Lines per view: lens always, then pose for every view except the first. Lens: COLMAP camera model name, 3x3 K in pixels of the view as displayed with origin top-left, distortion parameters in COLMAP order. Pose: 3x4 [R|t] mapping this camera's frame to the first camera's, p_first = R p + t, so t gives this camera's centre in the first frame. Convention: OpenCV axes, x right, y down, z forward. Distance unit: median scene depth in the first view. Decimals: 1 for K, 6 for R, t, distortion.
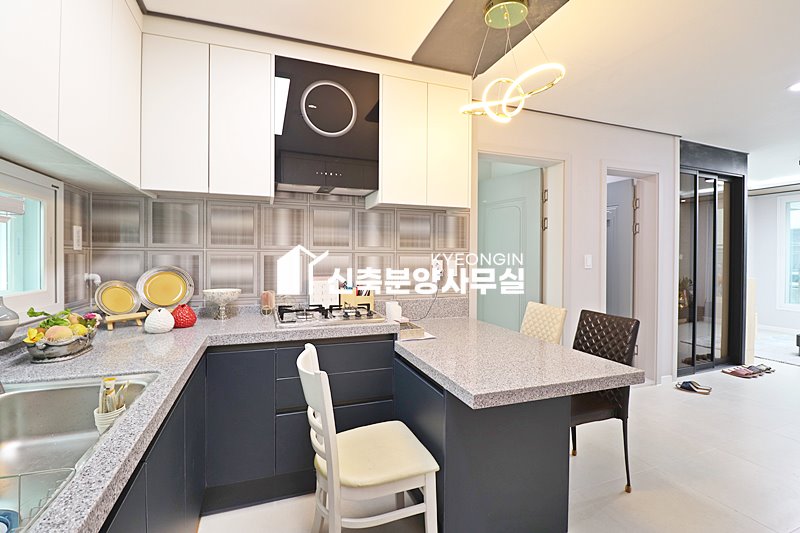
lens RADIAL K [[369.1, 0, 396.6], [0, 369.1, 258.6], [0, 0, 1]] dist [-0.001228, -0.012912]
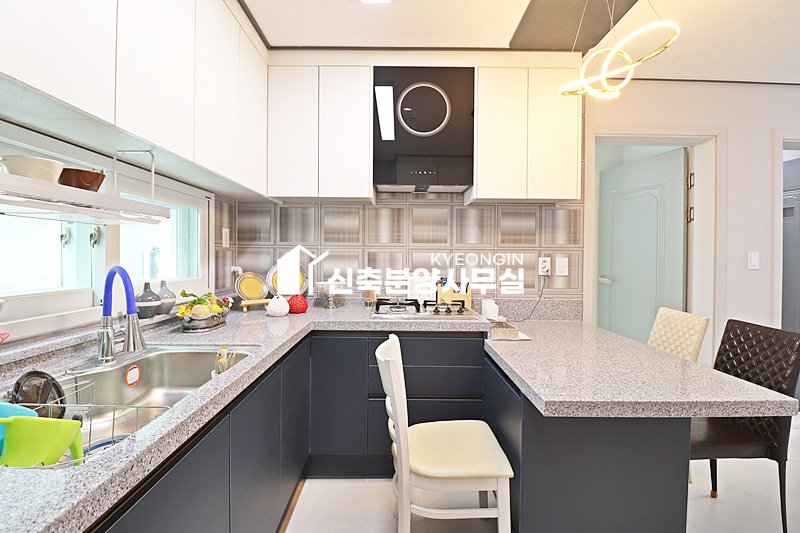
lens RADIAL K [[369.1, 0, 396.6], [0, 369.1, 258.6], [0, 0, 1]] dist [-0.001228, -0.012912]
pose [[0.939946, 0.004299, -0.341297, 0.103501], [-0.004385, 0.999990, 0.000520, 0.010583], [0.341296, 0.001008, 0.939955, 0.007717]]
